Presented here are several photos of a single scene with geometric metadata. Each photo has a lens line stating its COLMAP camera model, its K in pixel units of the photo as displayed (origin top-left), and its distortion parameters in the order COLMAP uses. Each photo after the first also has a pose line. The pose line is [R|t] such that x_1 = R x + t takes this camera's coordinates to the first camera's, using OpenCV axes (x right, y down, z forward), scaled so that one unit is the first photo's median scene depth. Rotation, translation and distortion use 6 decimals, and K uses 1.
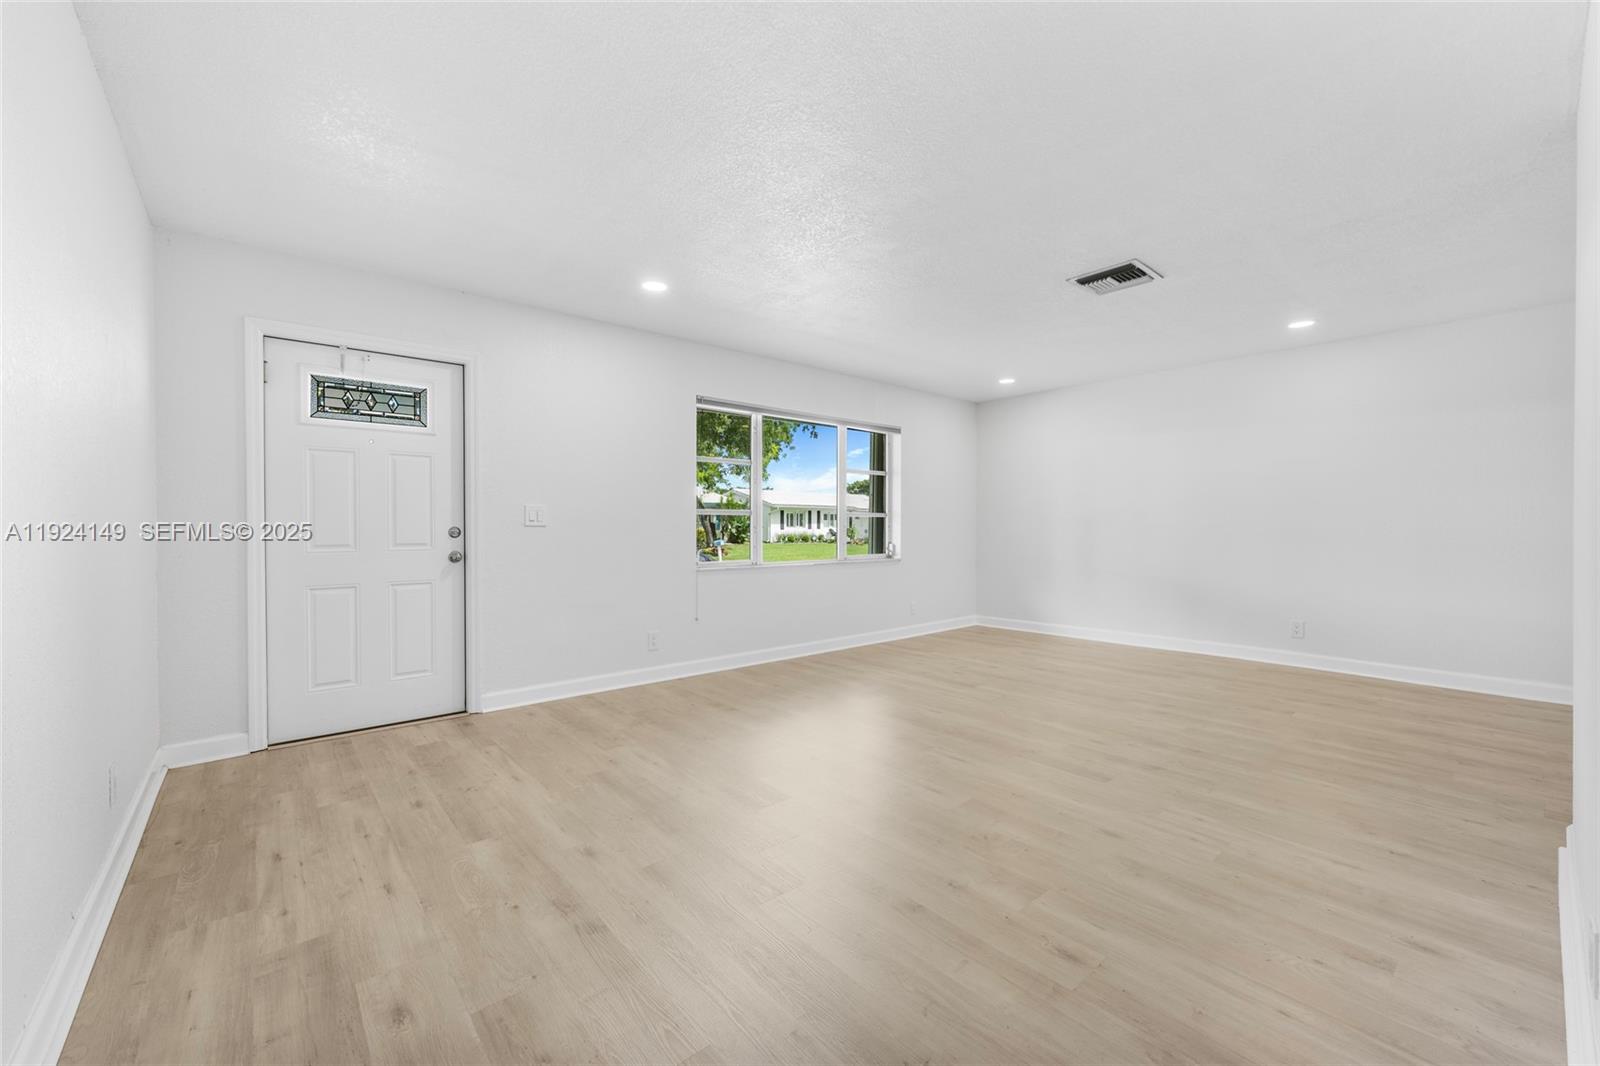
lens RADIAL K [[636.4, 0, 793.9], [0, 636.4, 529.5], [0, 0, 1]] dist [-0.001646, -0.000550]
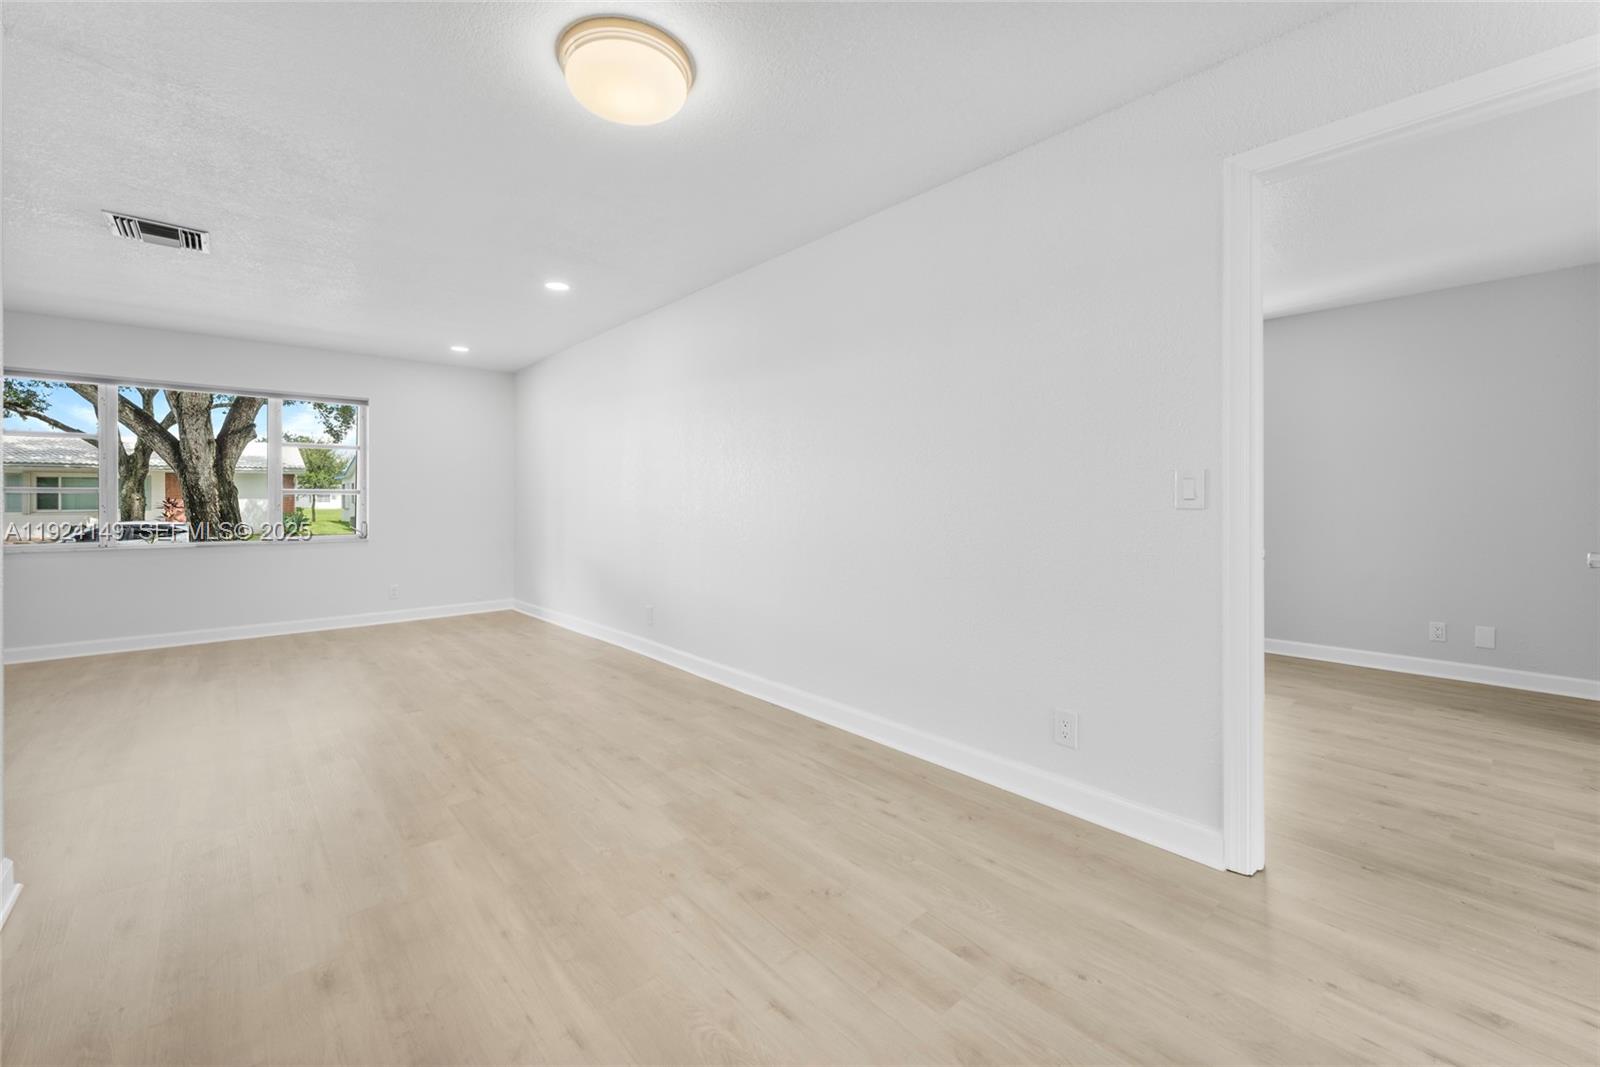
lens RADIAL K [[648.1, 0, 794.9], [0, 648.1, 504.8], [0, 0, 1]] dist [-0.000007, 0.000094]
pose [[0.999804, -0.003830, 0.019410, 1.465592], [0.003854, 0.999992, -0.001195, -0.002836], [-0.019406, 0.001270, 0.999811, 0.072783]]
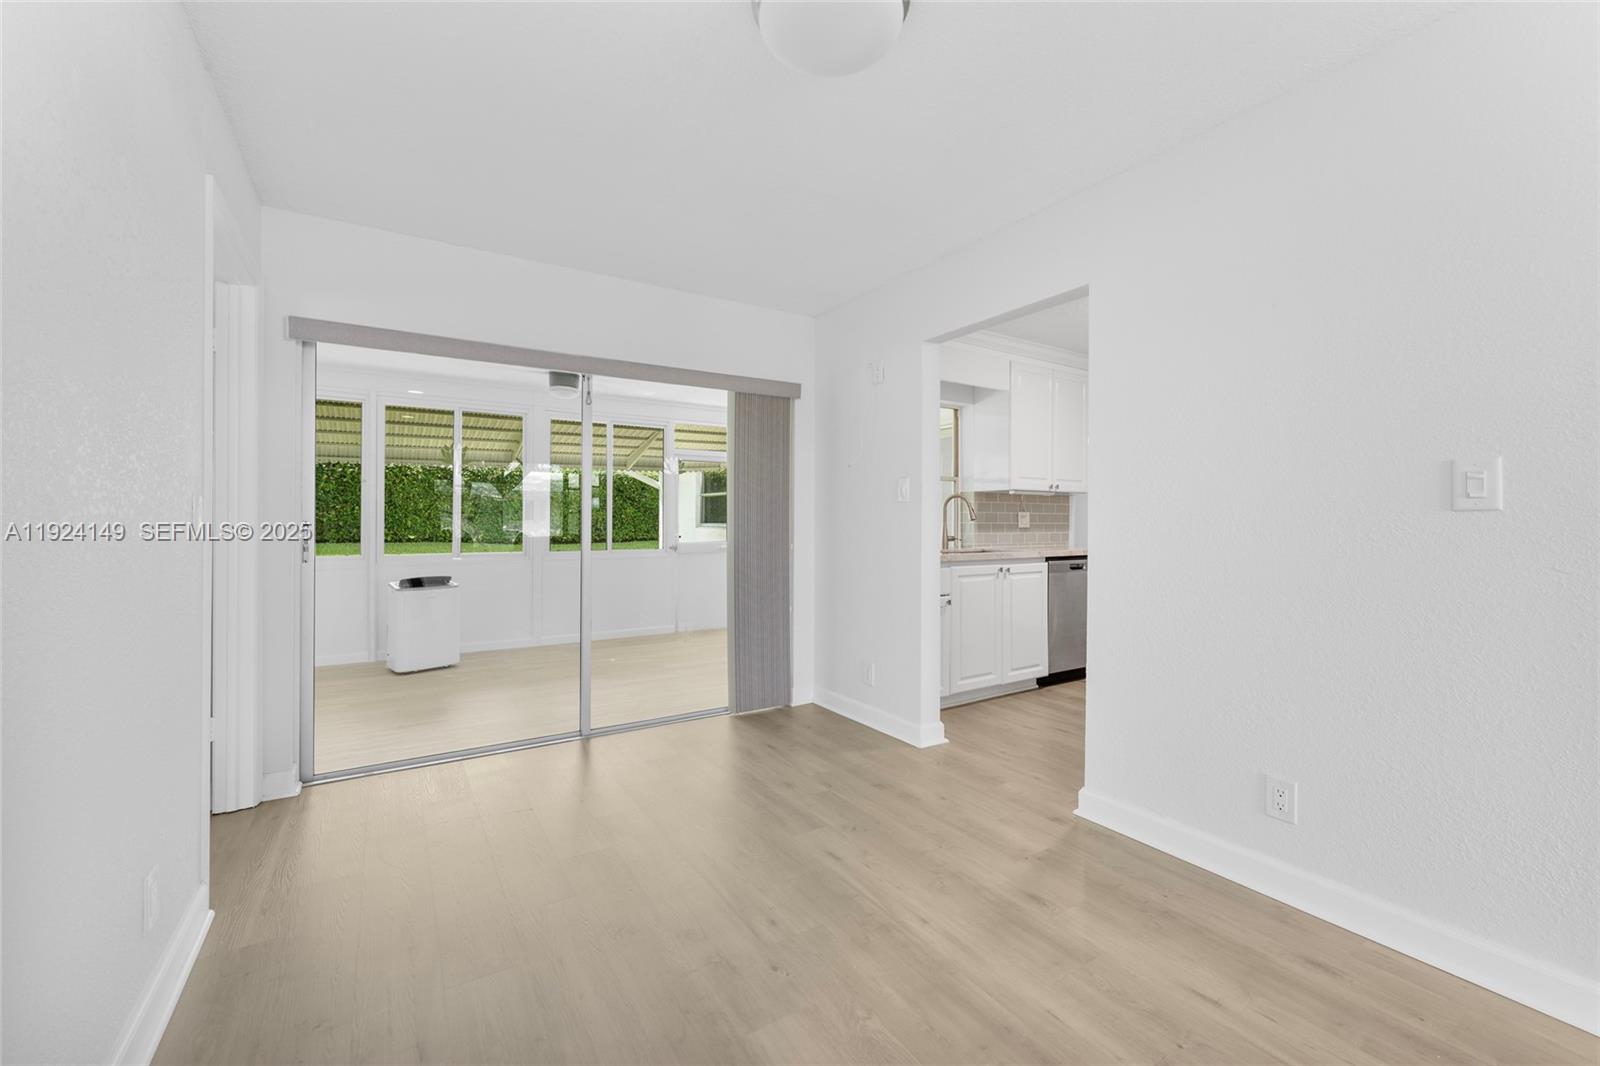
lens RADIAL K [[646.0, 0, 798.9], [0, 646.0, 510.1], [0, 0, 1]] dist [-0.002263, -0.000190]
pose [[-0.990732, -0.000815, 0.135828, 1.276403], [-0.002019, 0.999960, -0.008728, -0.021035], [-0.135816, -0.008921, -0.990694, 1.169779]]
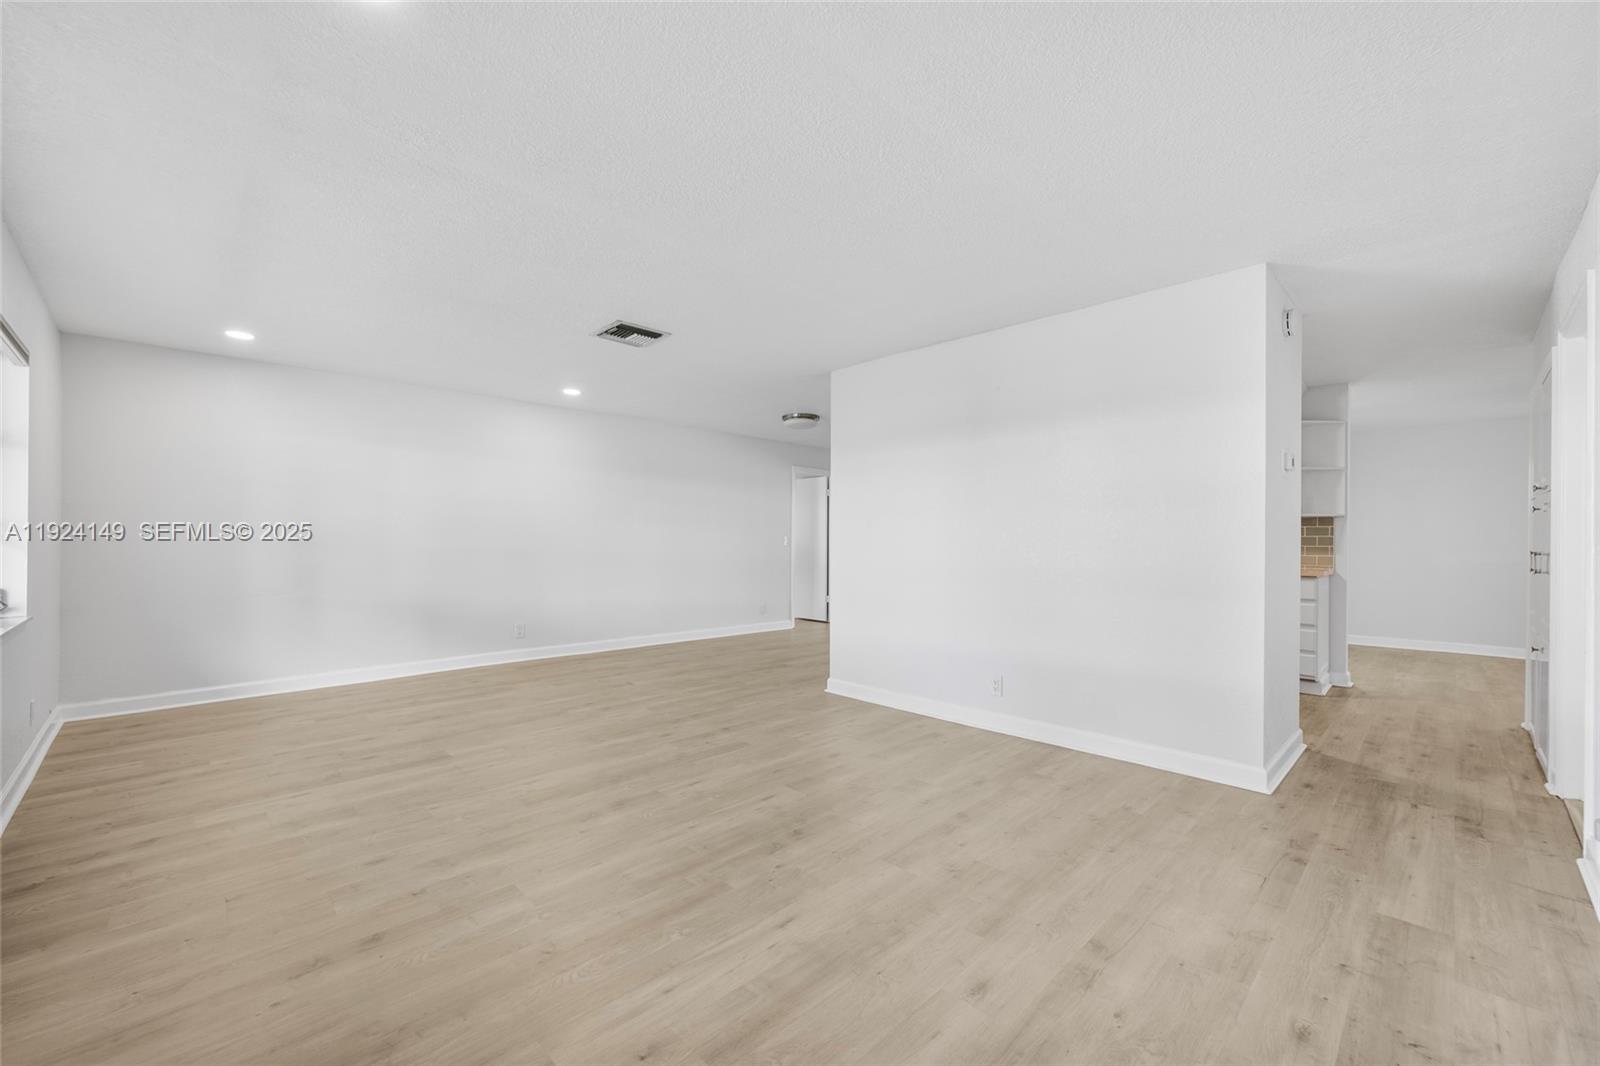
lens RADIAL K [[642.4, 0, 792.2], [0, 642.4, 542.4], [0, 0, 1]] dist [-0.002440, -0.000147]
pose [[-0.068779, -0.004799, 0.997620, -0.707250], [0.003322, 0.999982, 0.005039, -0.025512], [-0.997626, 0.003661, -0.068762, 0.836301]]
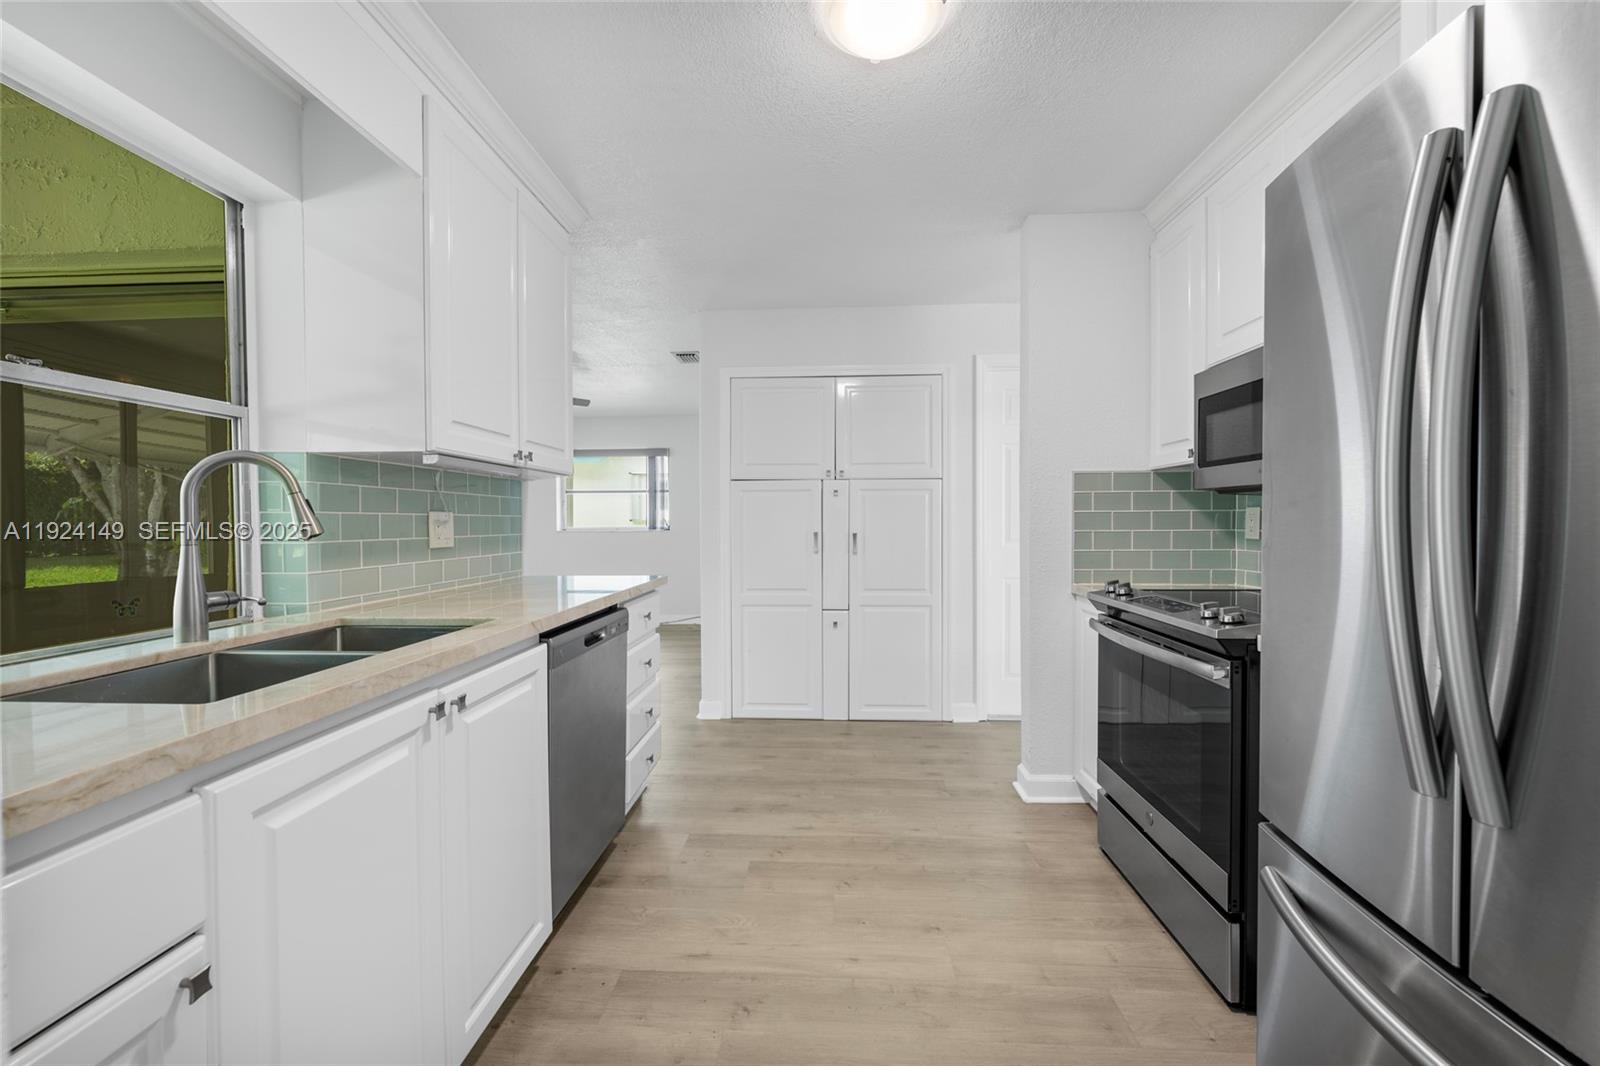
lens RADIAL K [[640.6, 0, 789.0], [0, 640.6, 529.9], [0, 0, 1]] dist [-0.000158, 0.000270]
pose [[-0.695262, 0.013277, -0.718634, 1.178310], [-0.001333, 0.999804, 0.019762, -0.026512], [0.718755, 0.014698, -0.695108, 0.257238]]
